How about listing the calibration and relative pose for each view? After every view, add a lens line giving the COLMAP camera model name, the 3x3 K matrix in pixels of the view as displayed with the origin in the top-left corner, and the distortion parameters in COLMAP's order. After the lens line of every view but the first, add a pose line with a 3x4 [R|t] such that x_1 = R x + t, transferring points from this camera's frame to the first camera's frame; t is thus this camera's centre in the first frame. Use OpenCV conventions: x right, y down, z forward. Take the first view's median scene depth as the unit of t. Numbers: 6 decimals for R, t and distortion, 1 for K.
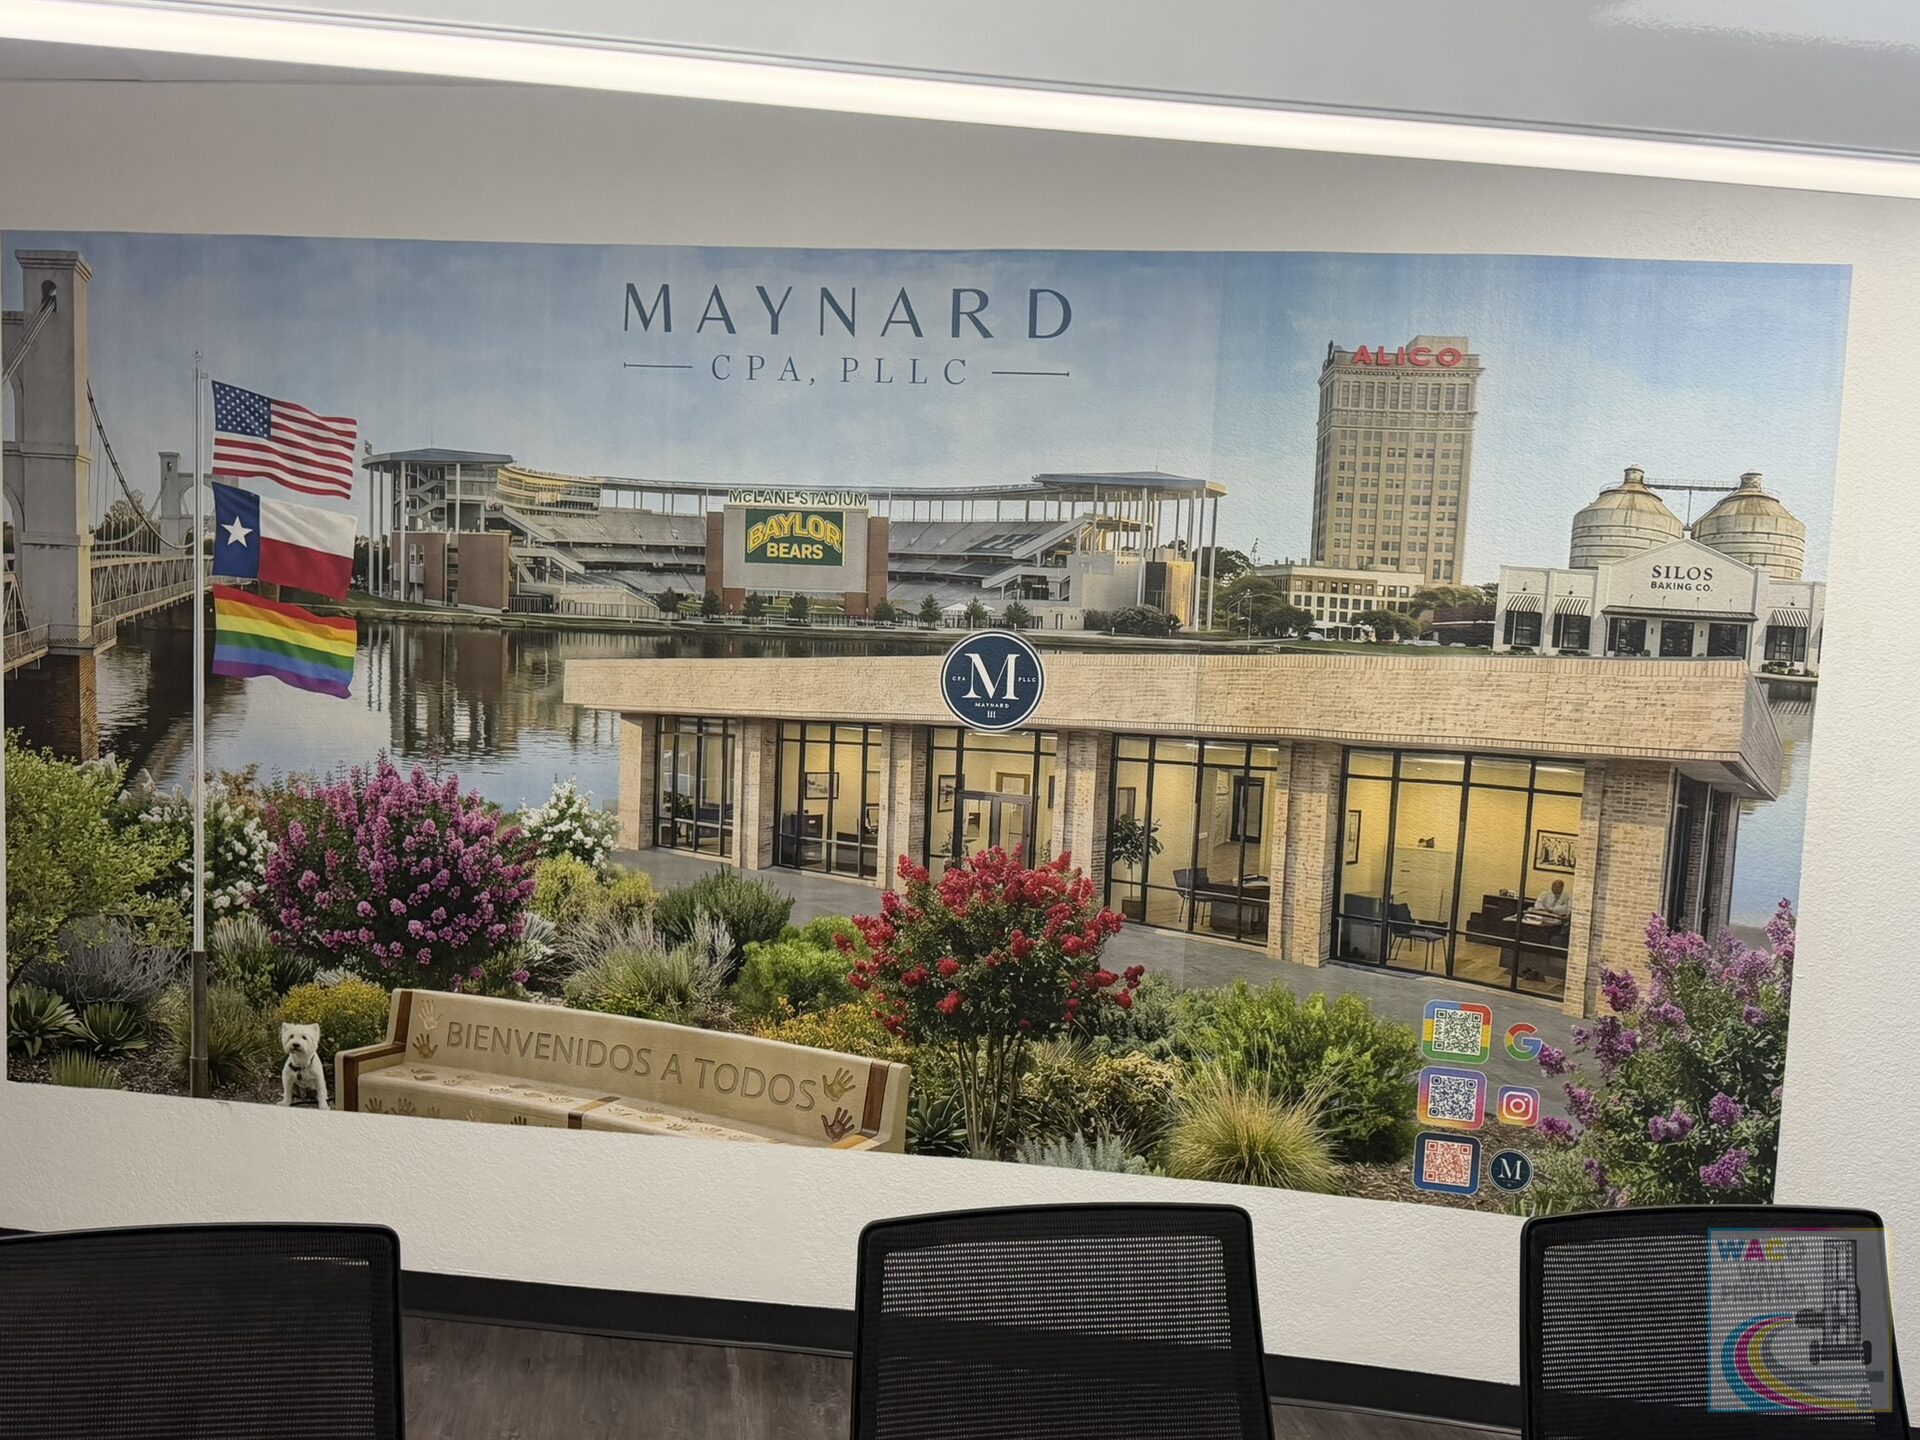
lens RADIAL K [[1900.8, 0, 990.7], [0, 1900.8, 726.0], [0, 0, 1]] dist [0.090201, 0.000000]
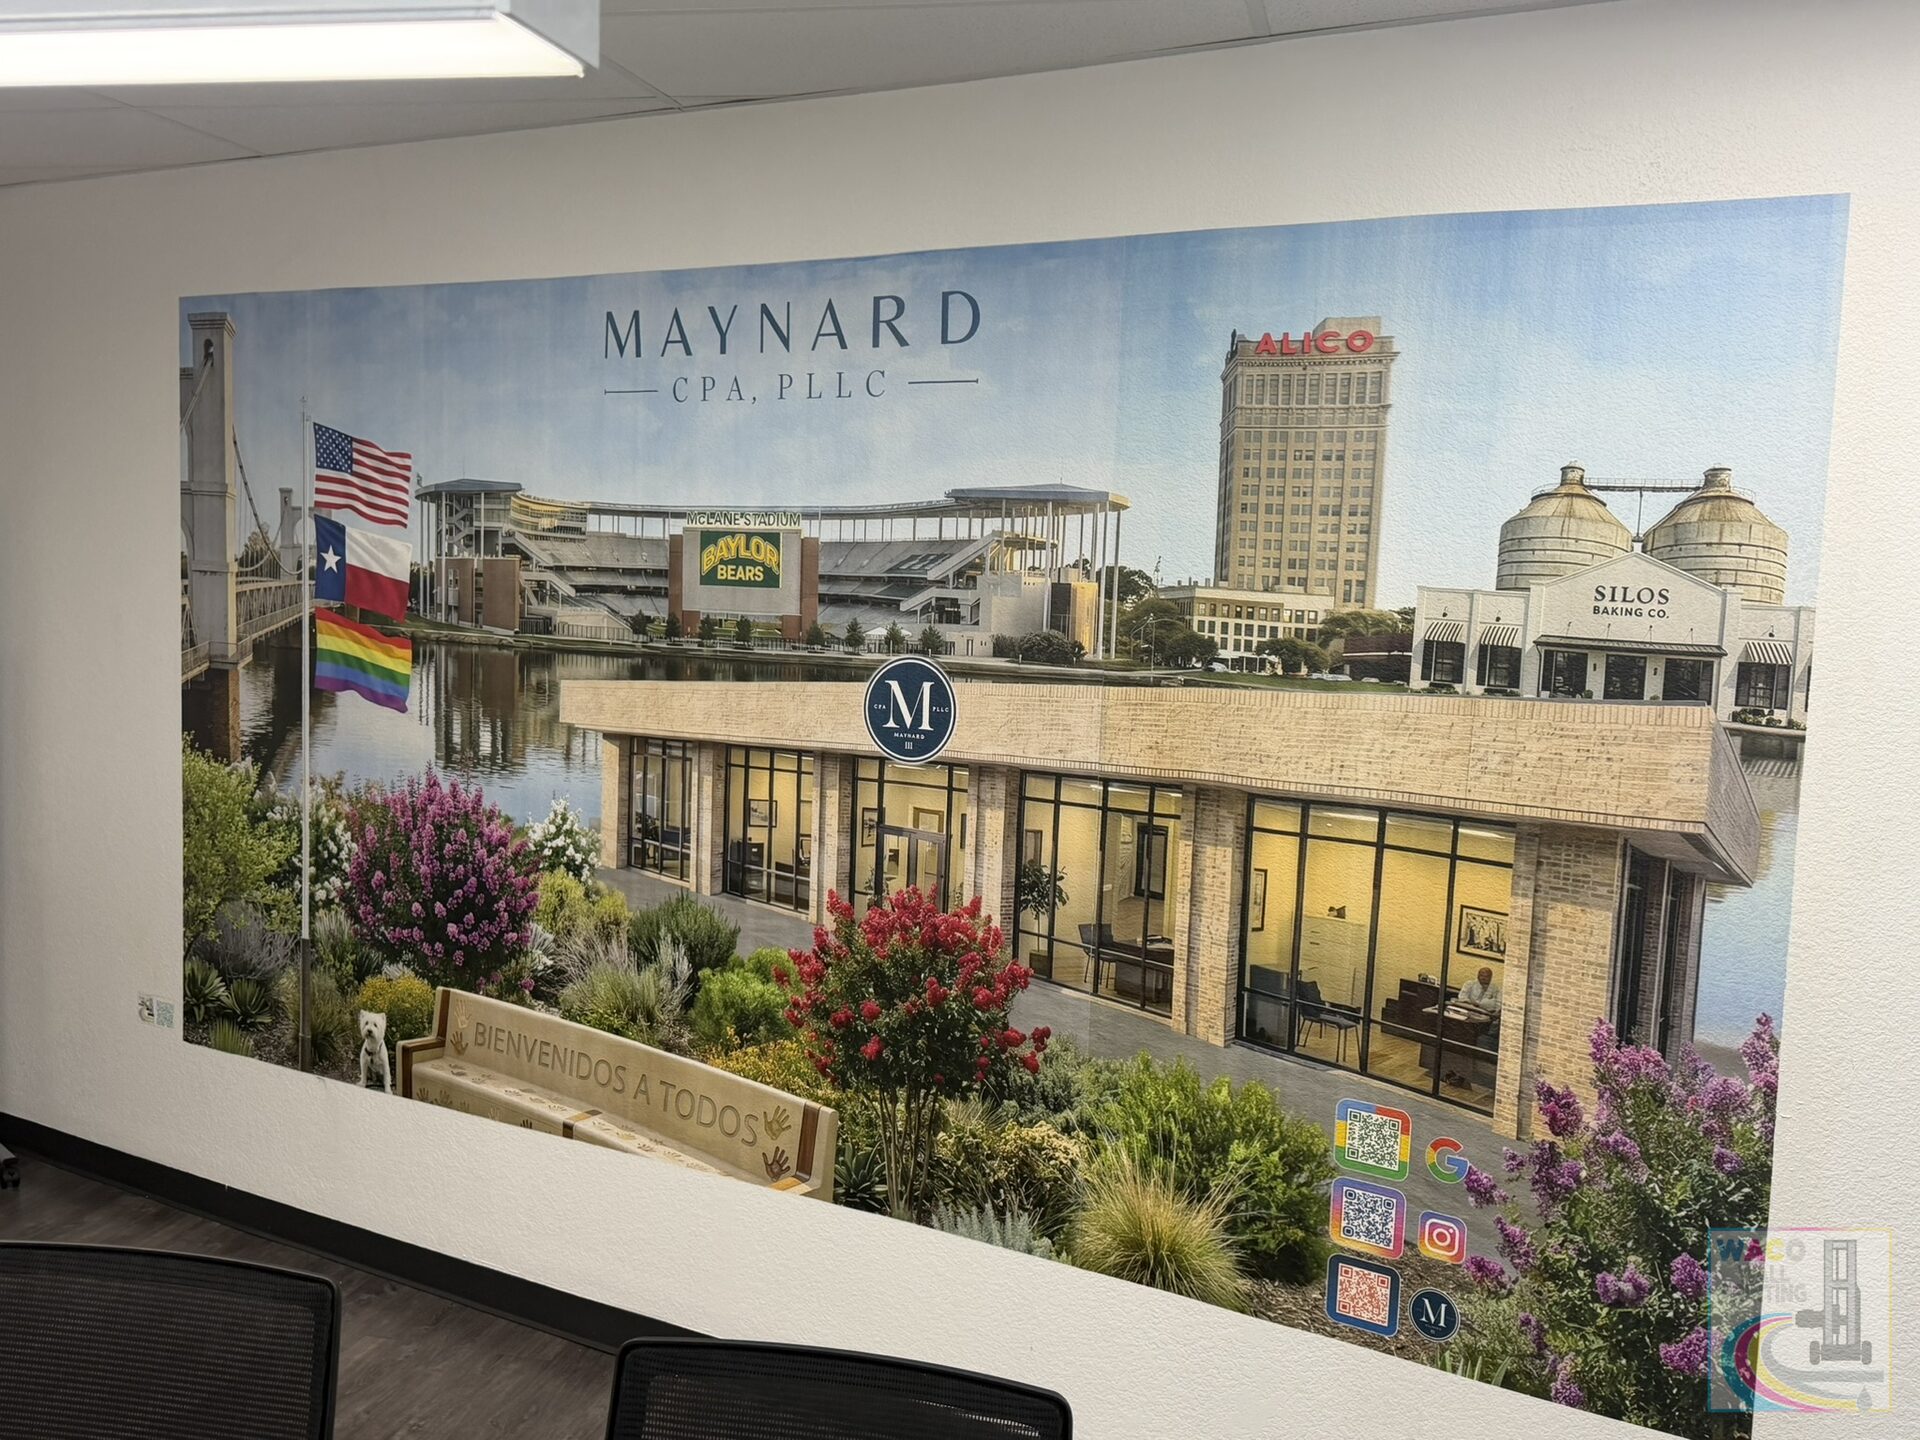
lens RADIAL K [[1900.8, 0, 961.9], [0, 1900.8, 733.4], [0, 0, 1]] dist [0.090201, 0.000000]
pose [[0.916672, 0.029256, -0.398567, 0.399153], [-0.035833, 0.999317, -0.009059, -0.004514], [0.398030, 0.022586, 0.917094, 0.147500]]
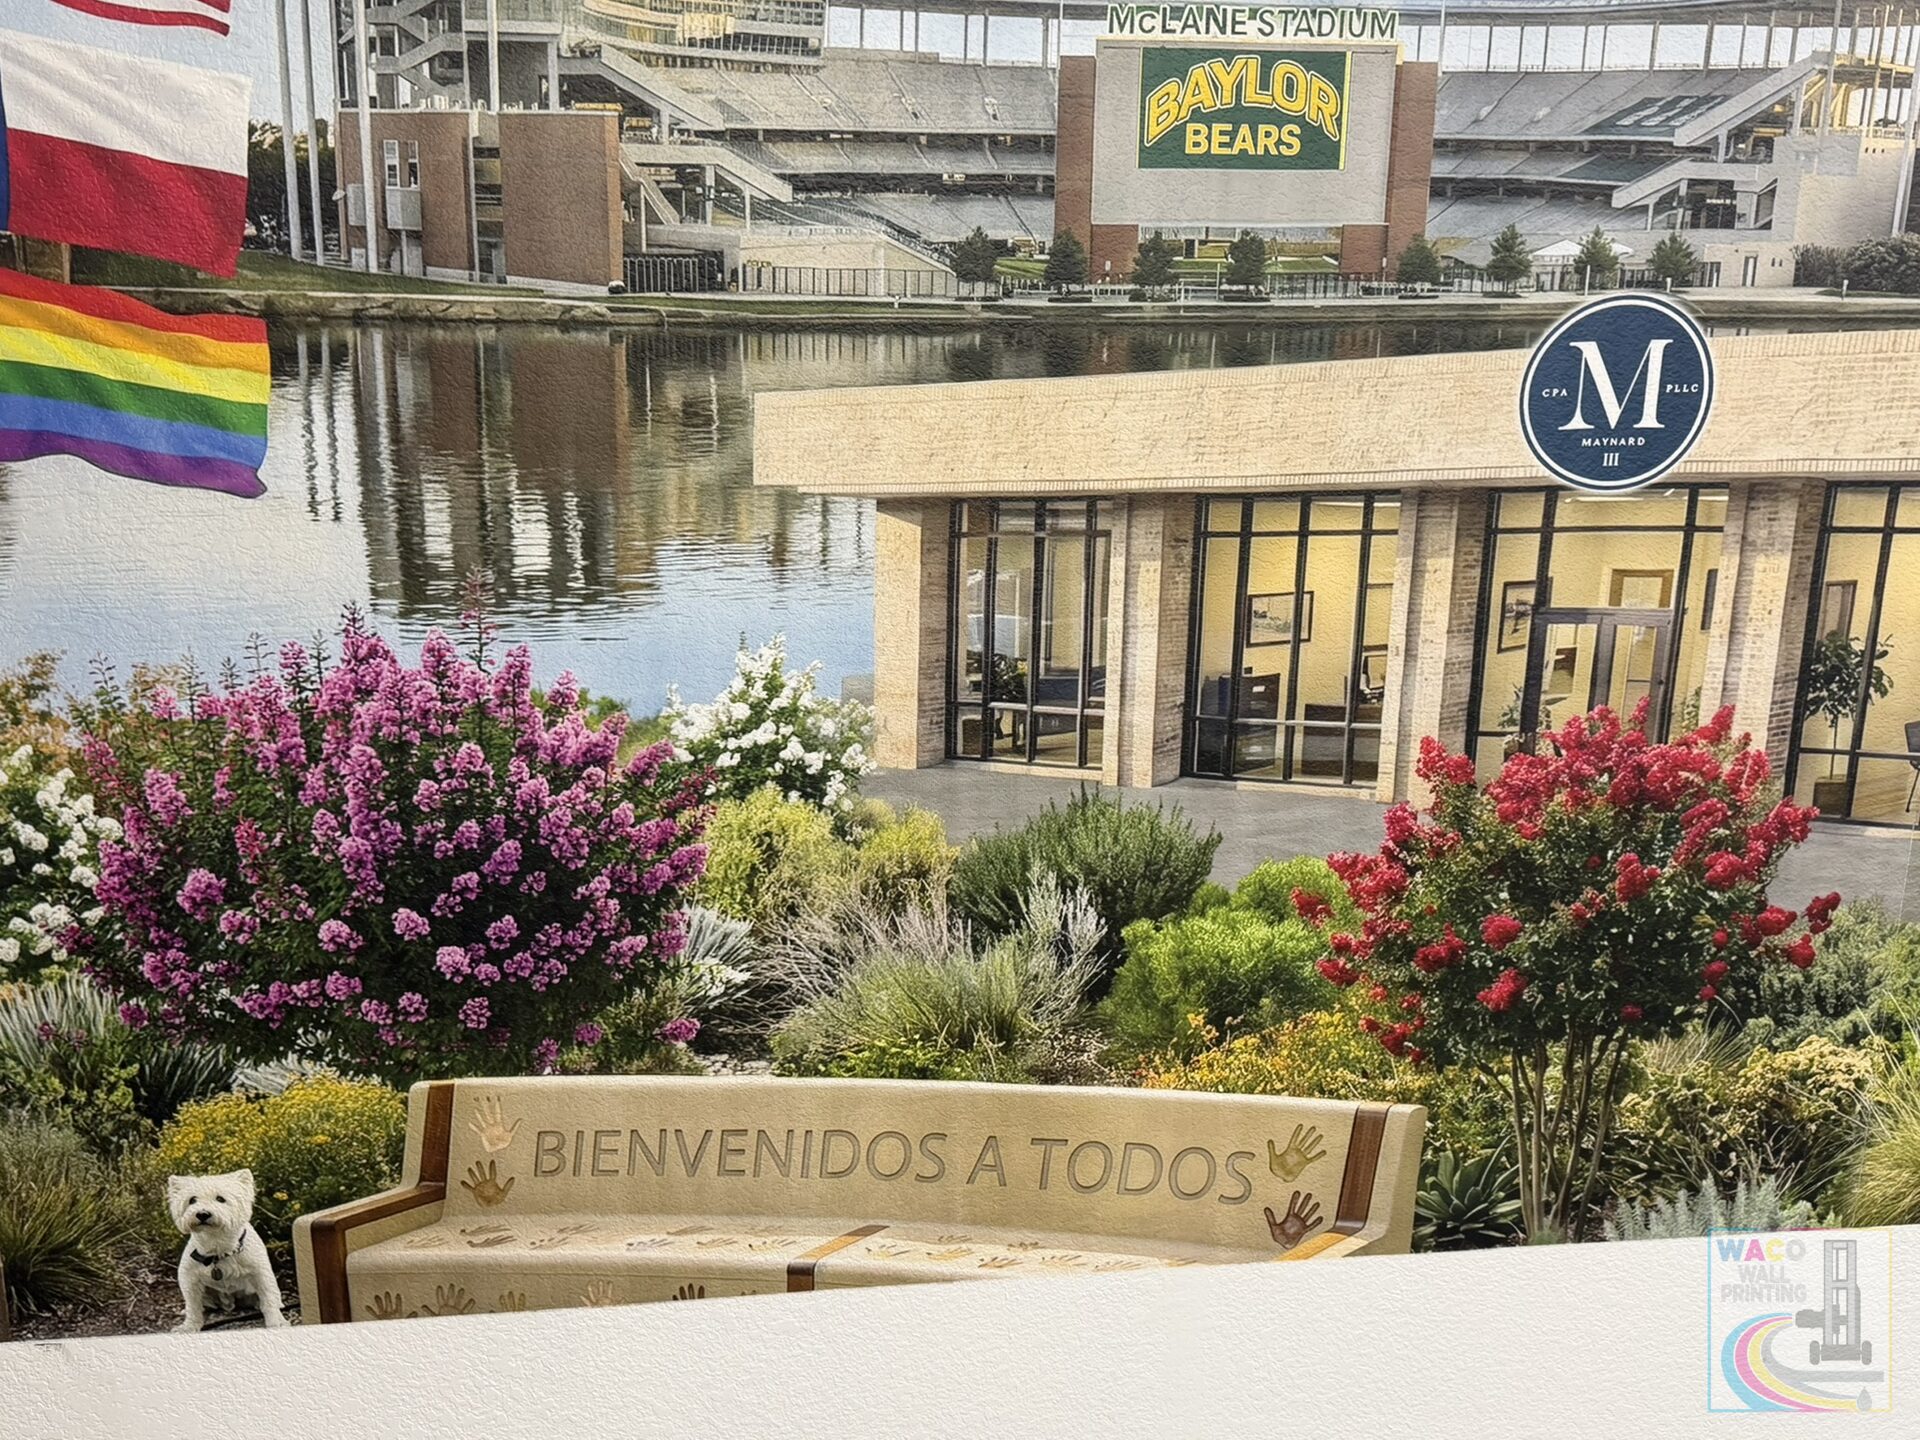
lens RADIAL K [[1900.8, 0, 952.2], [0, 1900.8, 748.7], [0, 0, 1]] dist [0.090201, 0.000000]
pose [[0.957243, -0.095993, 0.272895, -0.324104], [0.047472, 0.982677, 0.179145, -0.031315], [-0.285364, -0.158530, 0.945217, 0.540166]]
